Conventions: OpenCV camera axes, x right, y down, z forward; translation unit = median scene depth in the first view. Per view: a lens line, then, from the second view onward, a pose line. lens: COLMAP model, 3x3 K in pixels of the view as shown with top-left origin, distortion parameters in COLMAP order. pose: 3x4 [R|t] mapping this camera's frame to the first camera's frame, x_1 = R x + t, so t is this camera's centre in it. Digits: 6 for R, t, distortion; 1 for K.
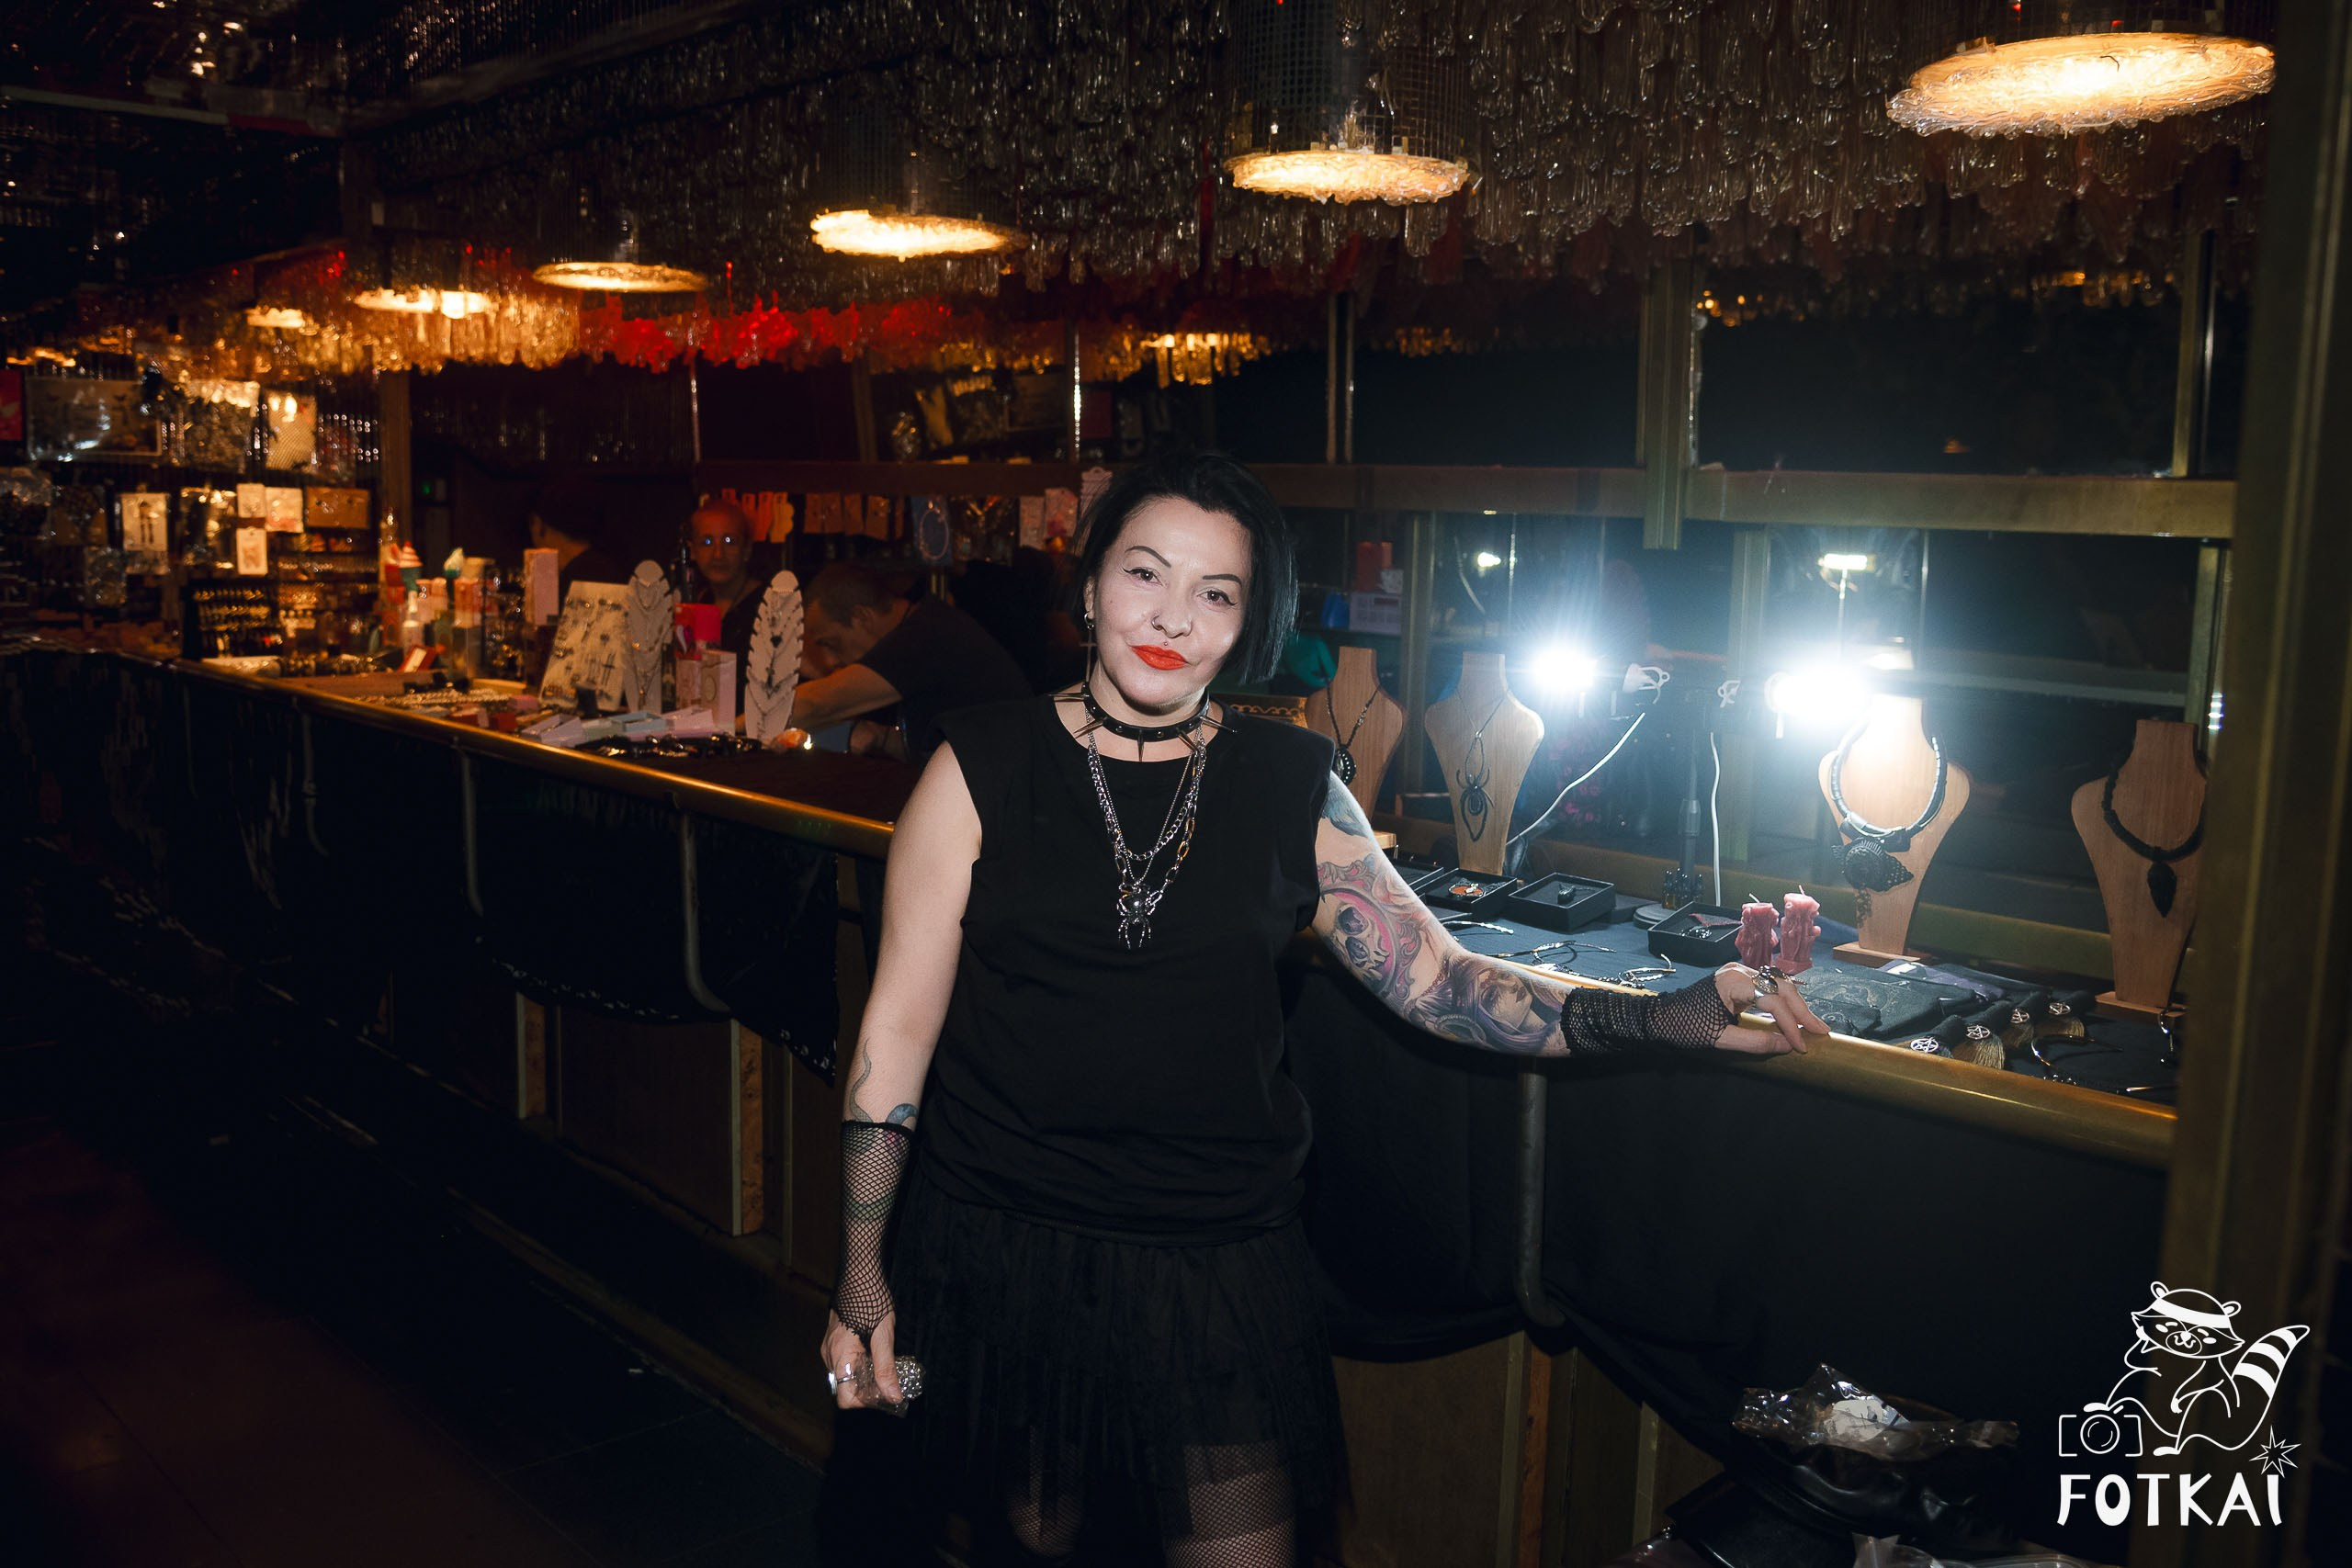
lens RADIAL K [[1826.9, 0, 1195.4], [0, 1826.9, 765.1], [0, 0, 1]] dist [-0.036136, 0.010129]
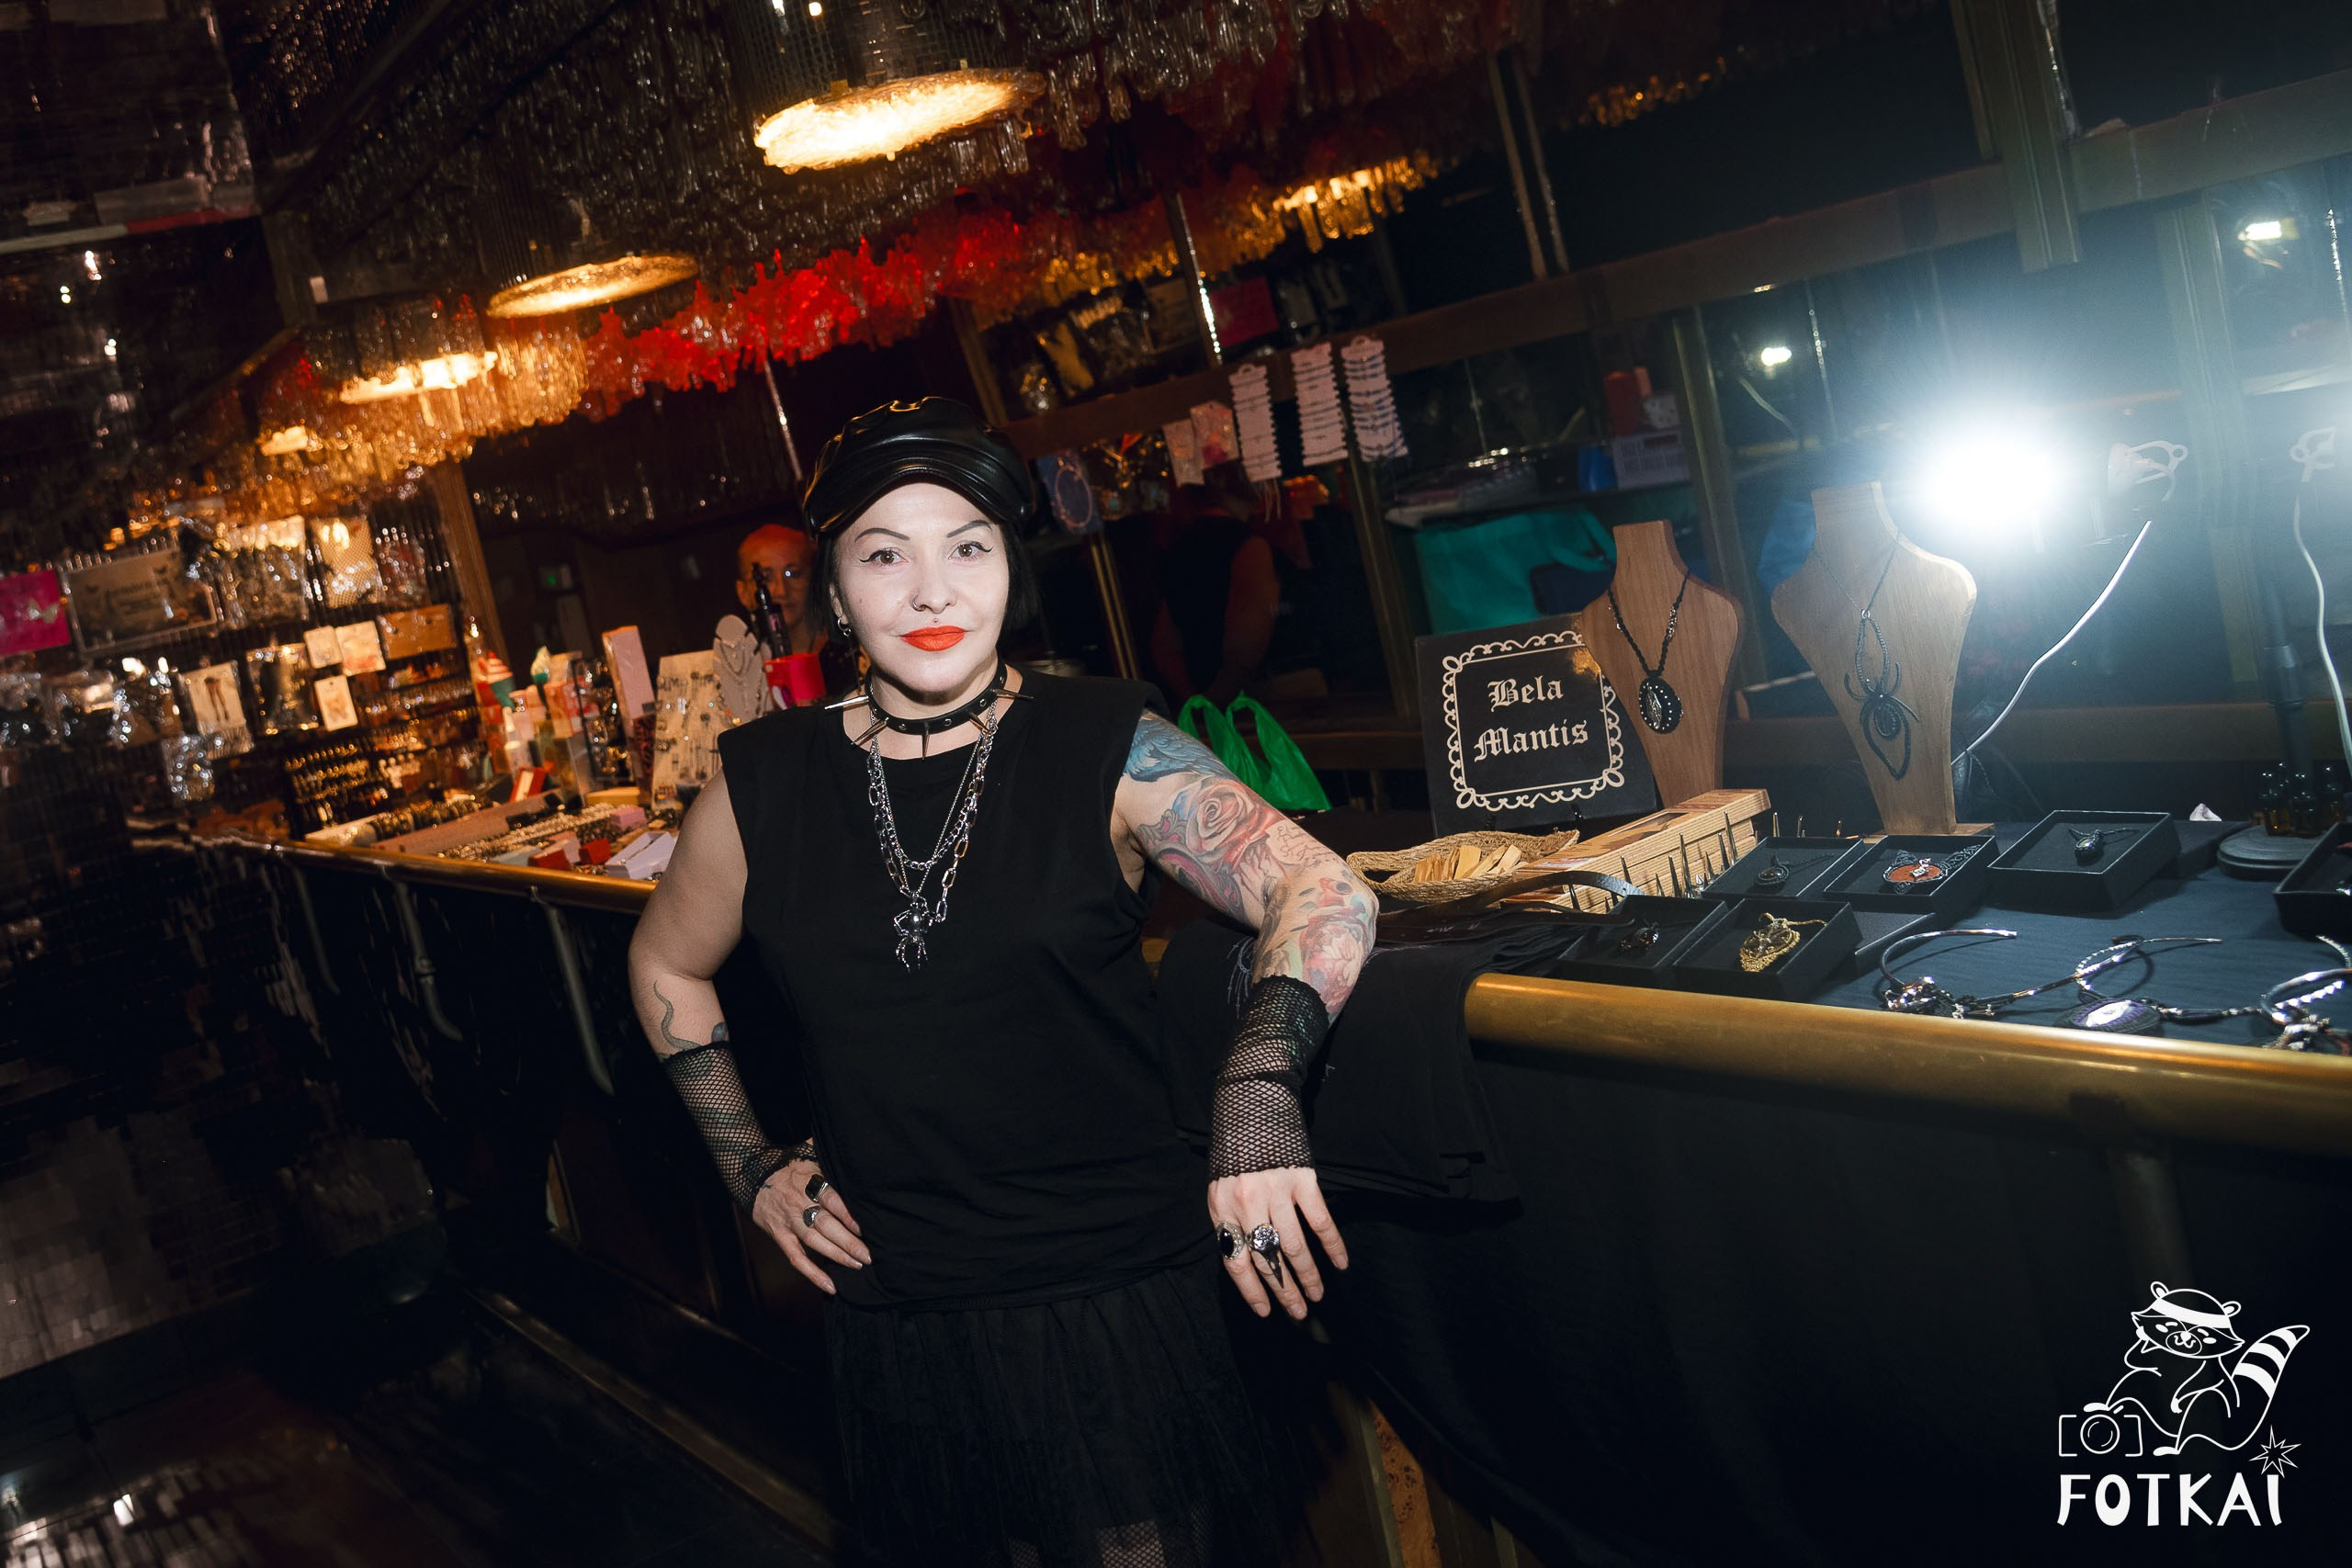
lens RADIAL K [[2001.6, 0, 1014.2], [0, 2001.6, 658.2], [0, 0, 1]] dist [-0.062904, 0.018160]
pose [[0.949148, -0.224823, -0.220394, 0.012163], [0.217896, 0.974388, -0.055579, -0.014328], [0.227245, 0.004730, 0.973826, 0.139650]]
